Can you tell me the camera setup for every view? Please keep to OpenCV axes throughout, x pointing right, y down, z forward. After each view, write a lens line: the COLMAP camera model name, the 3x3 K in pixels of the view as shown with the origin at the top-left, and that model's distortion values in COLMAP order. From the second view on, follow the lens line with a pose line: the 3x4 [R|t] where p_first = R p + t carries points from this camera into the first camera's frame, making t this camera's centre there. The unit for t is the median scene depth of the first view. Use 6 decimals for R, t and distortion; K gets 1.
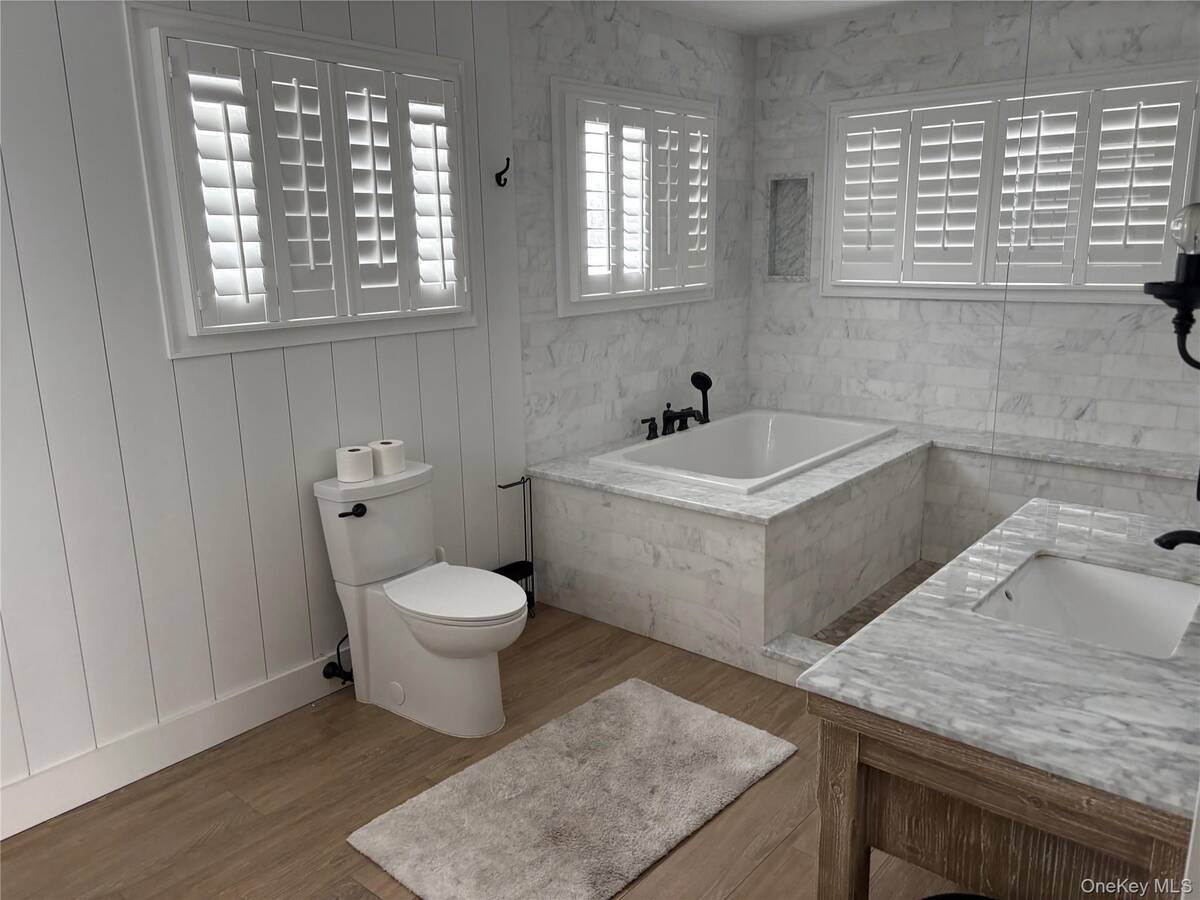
lens RADIAL K [[899.9, 0, 599.5], [0, 899.9, 450.0], [0, 0, 1]] dist [0.053545, -0.054853]
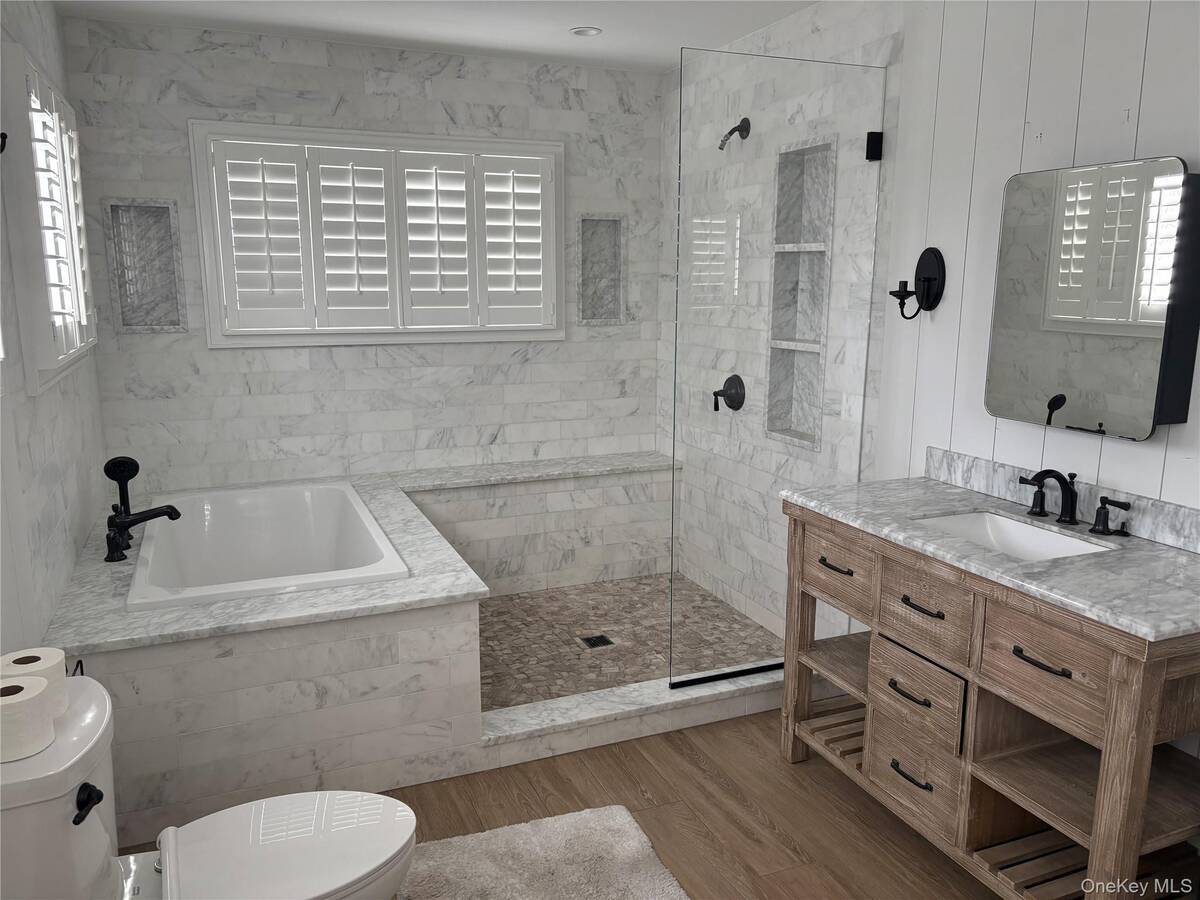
lens RADIAL K [[899.9, 0, 597.8], [0, 899.9, 452.7], [0, 0, 1]] dist [0.053545, -0.054853]
pose [[0.465222, -0.151254, 0.872176, -0.384641], [0.194851, 0.978624, 0.065781, -0.070034], [-0.863482, 0.139342, 0.484750, 0.340324]]
